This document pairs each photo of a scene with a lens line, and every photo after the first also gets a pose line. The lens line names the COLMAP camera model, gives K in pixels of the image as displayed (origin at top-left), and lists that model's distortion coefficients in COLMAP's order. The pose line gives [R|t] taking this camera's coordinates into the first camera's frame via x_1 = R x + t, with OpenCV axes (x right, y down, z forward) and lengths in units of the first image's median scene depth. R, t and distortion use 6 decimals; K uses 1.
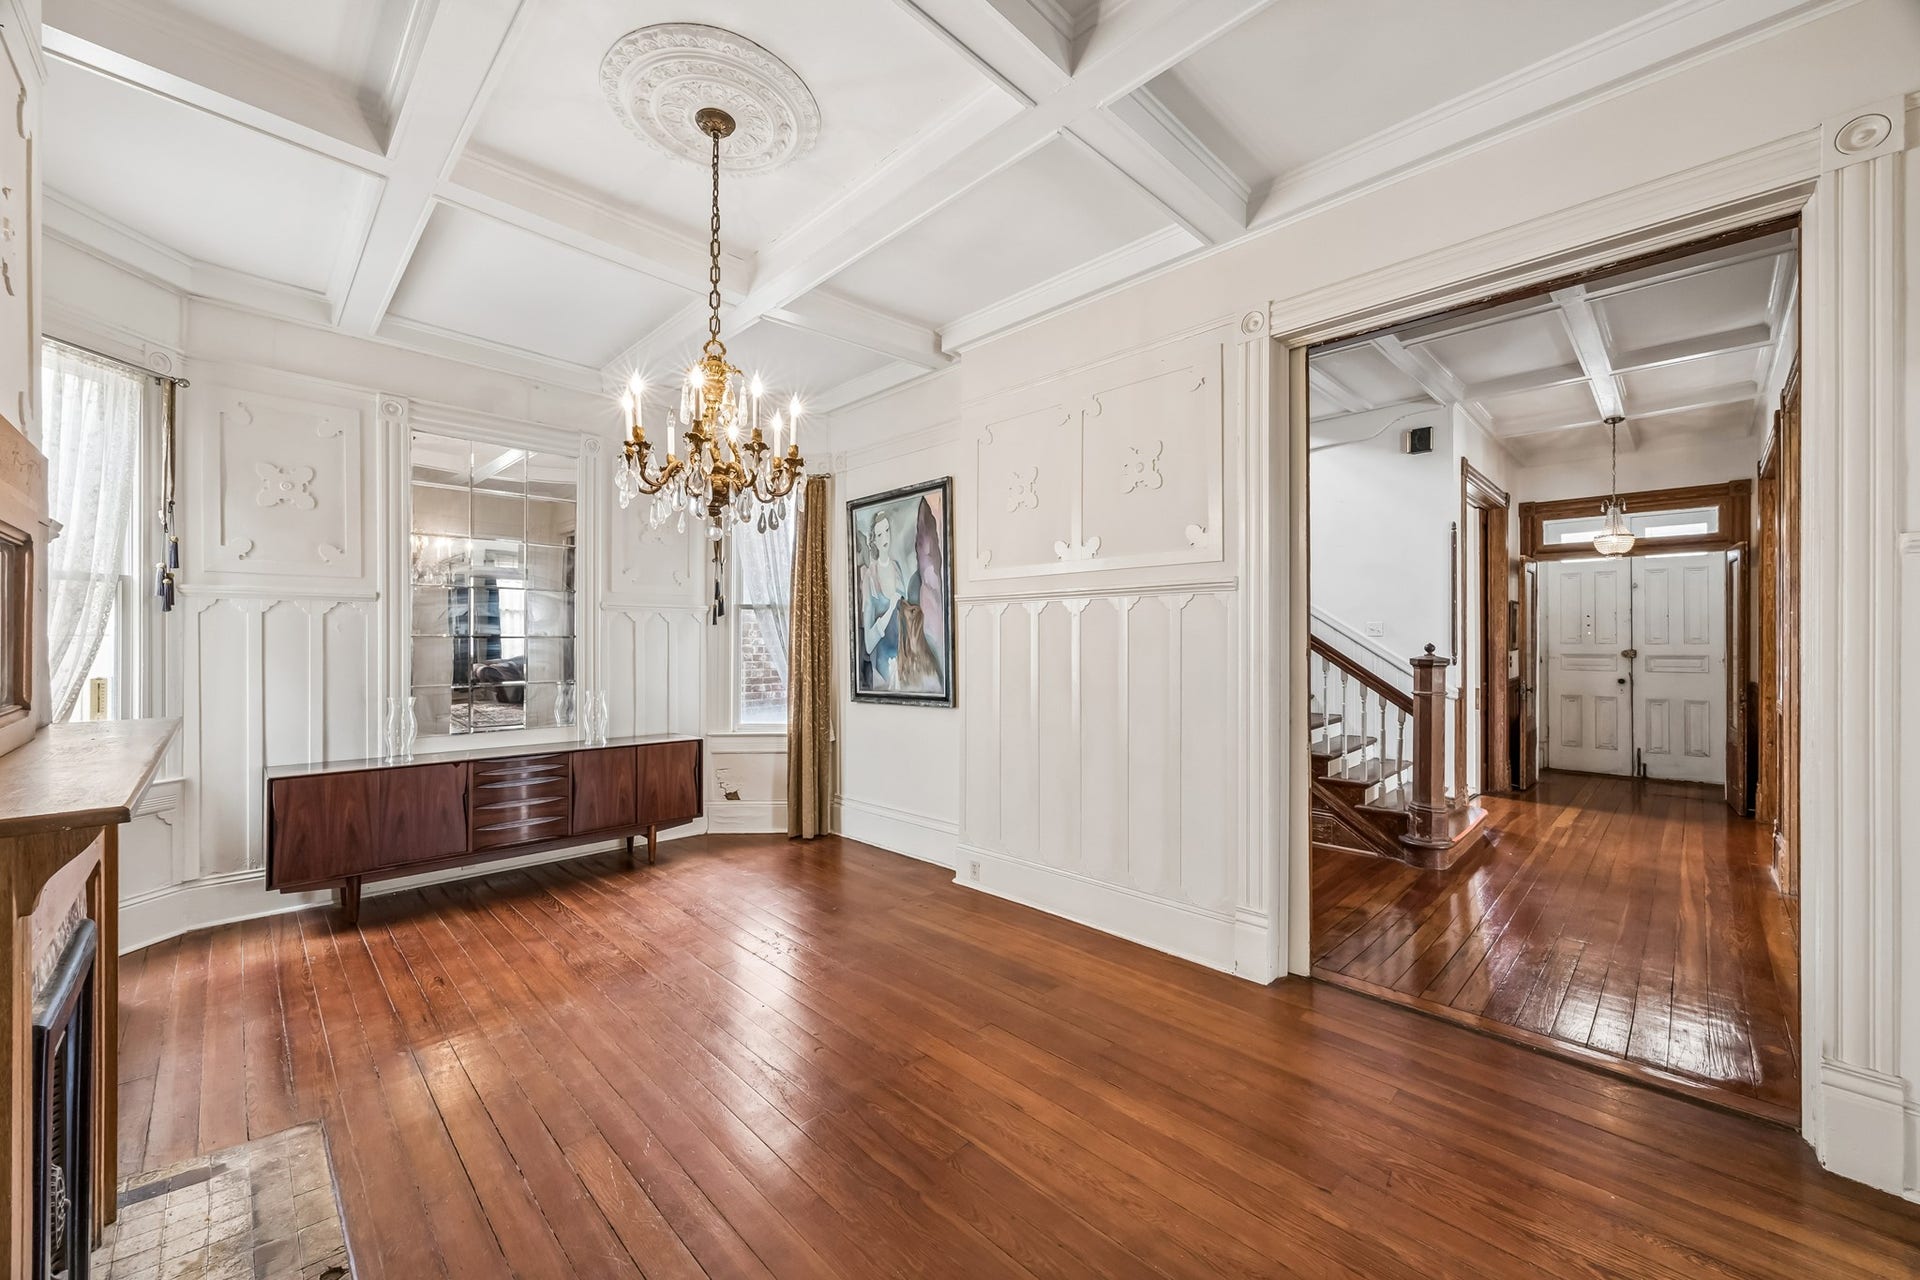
lens RADIAL K [[739.1, 0, 964.5], [0, 739.1, 639.1], [0, 0, 1]] dist [-0.000494, -0.000991]
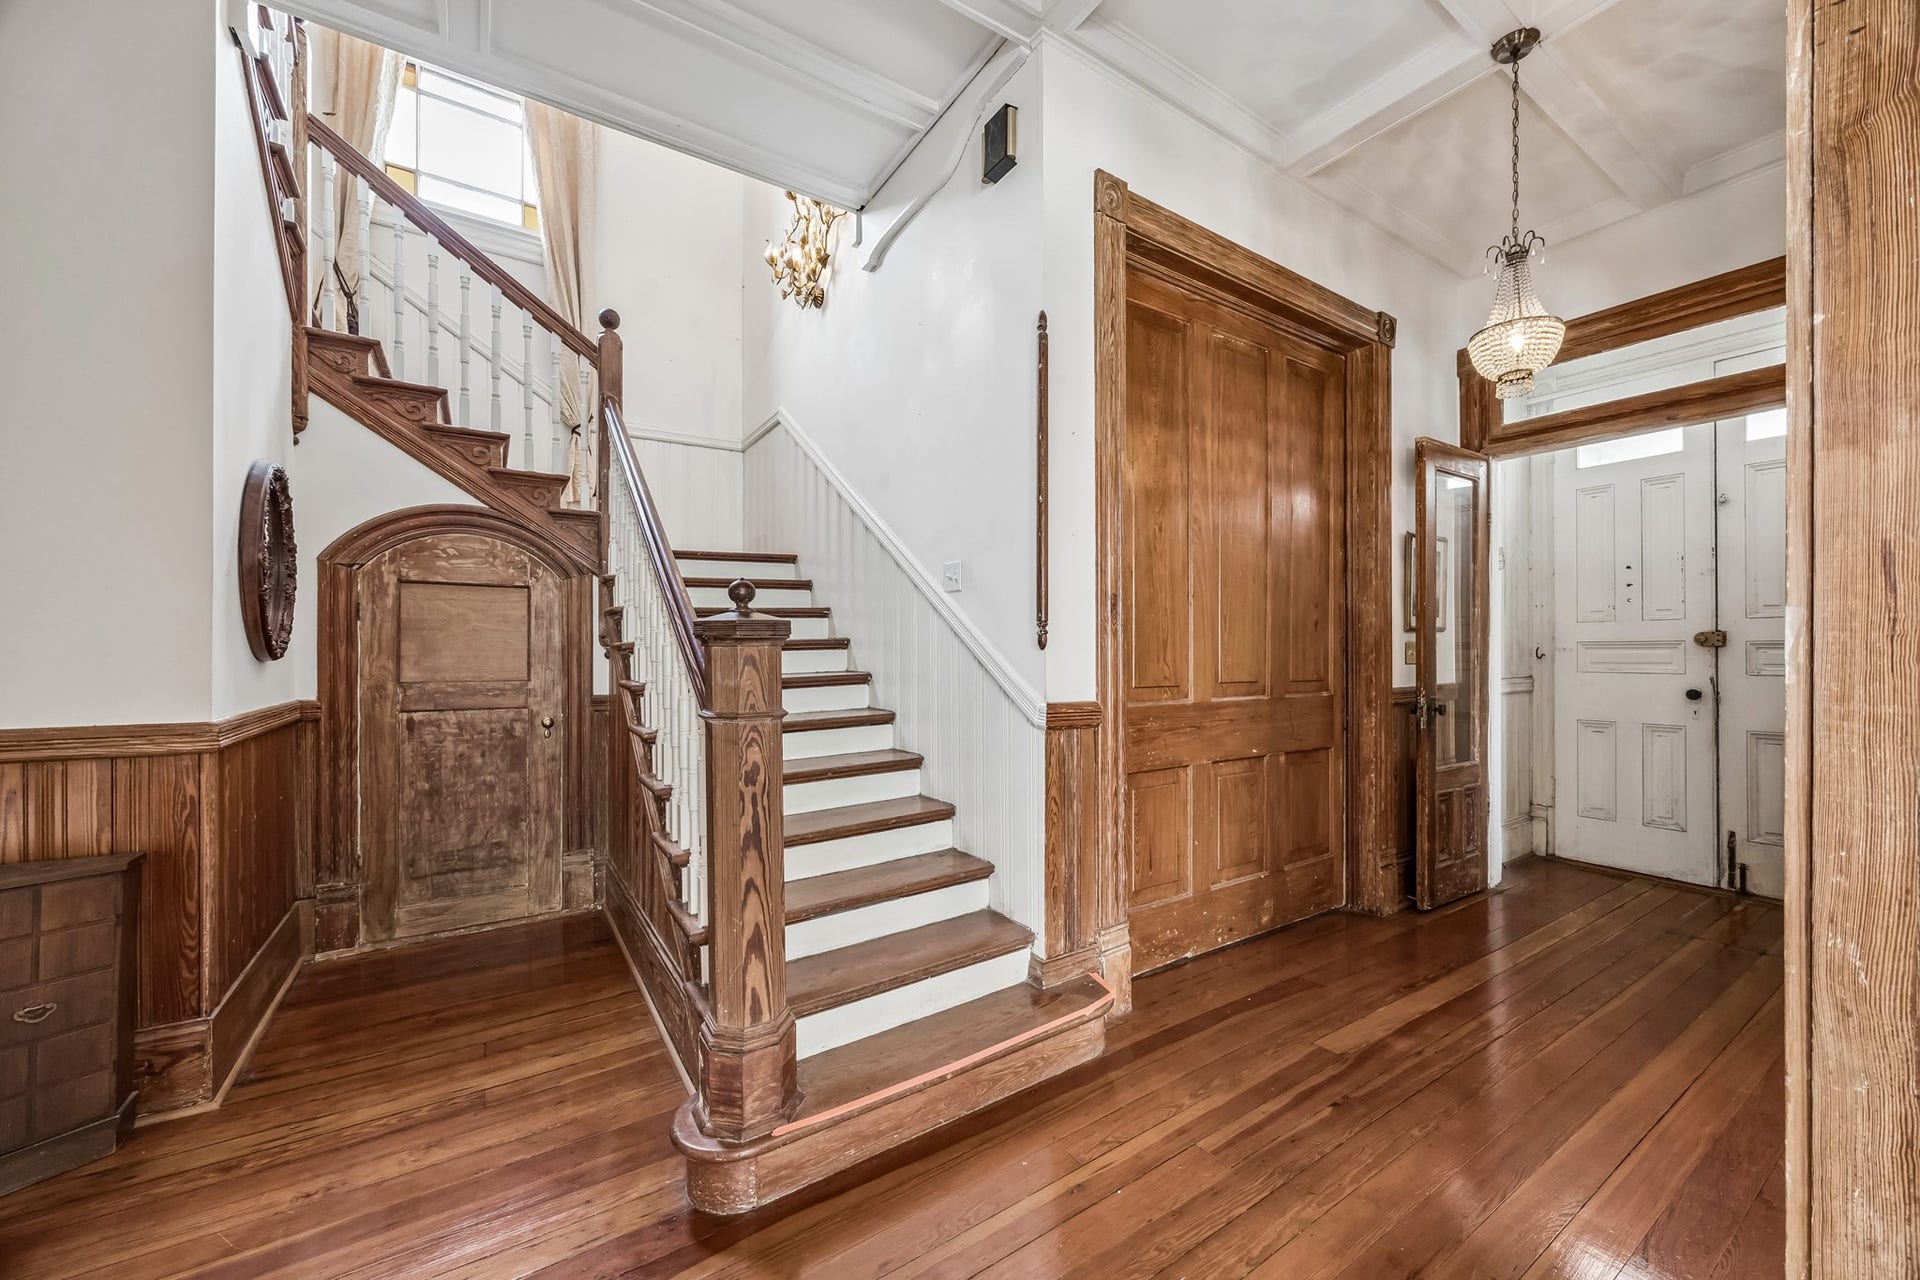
lens RADIAL K [[739.1, 0, 968.3], [0, 739.1, 648.8], [0, 0, 1]] dist [-0.000494, -0.000991]
pose [[0.979960, -0.003936, -0.199154, 0.511506], [0.003674, 0.999992, -0.001687, 0.025349], [0.199159, 0.000921, 0.979967, 0.417731]]
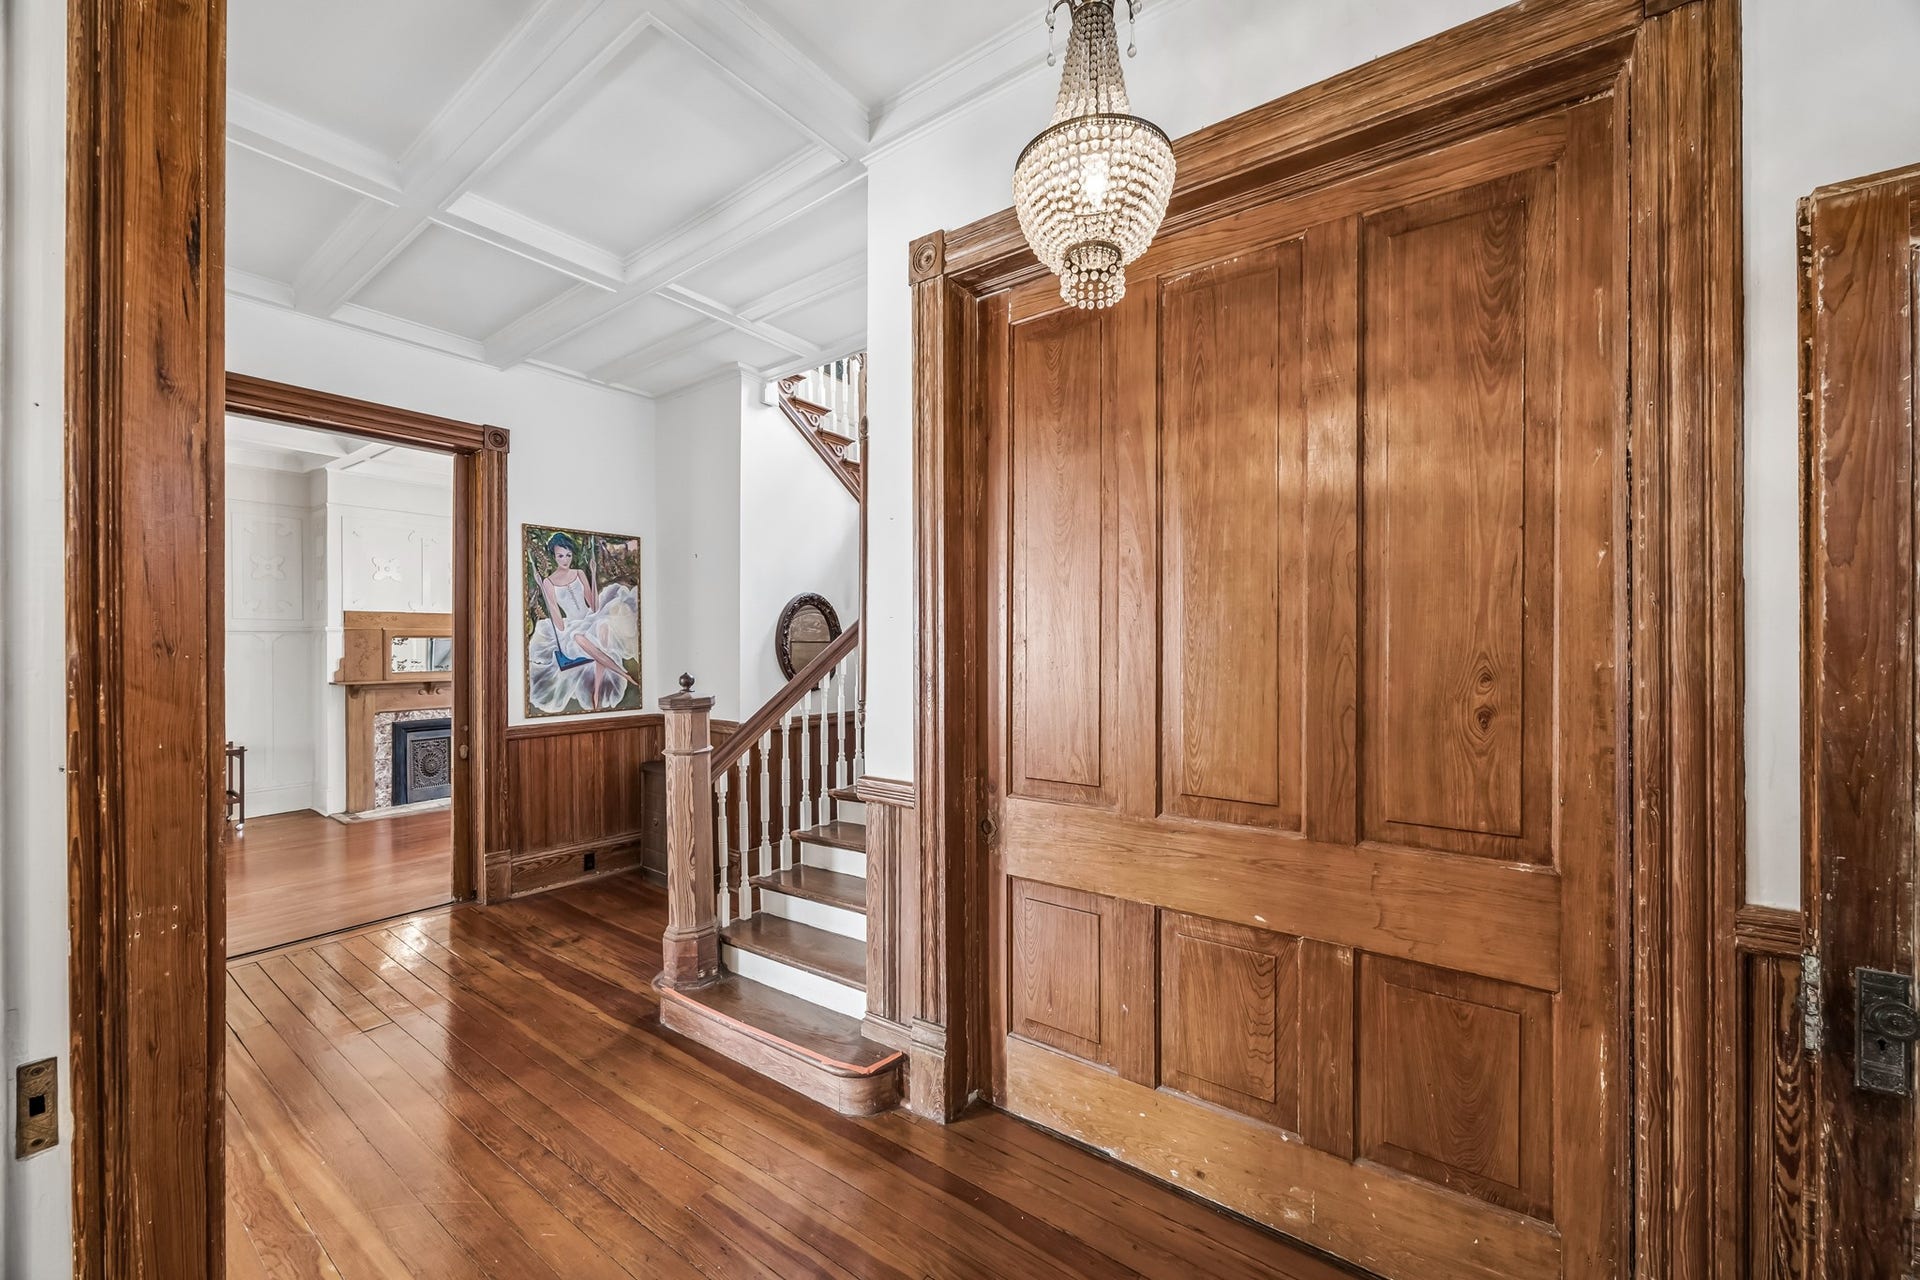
lens RADIAL K [[739.1, 0, 968.2], [0, 739.1, 644.5], [0, 0, 1]] dist [-0.000494, -0.000991]
pose [[0.151620, -0.007121, -0.988413, 0.802022], [0.003738, 0.999971, -0.006631, -0.007300], [0.988432, -0.002689, 0.151642, 0.702398]]
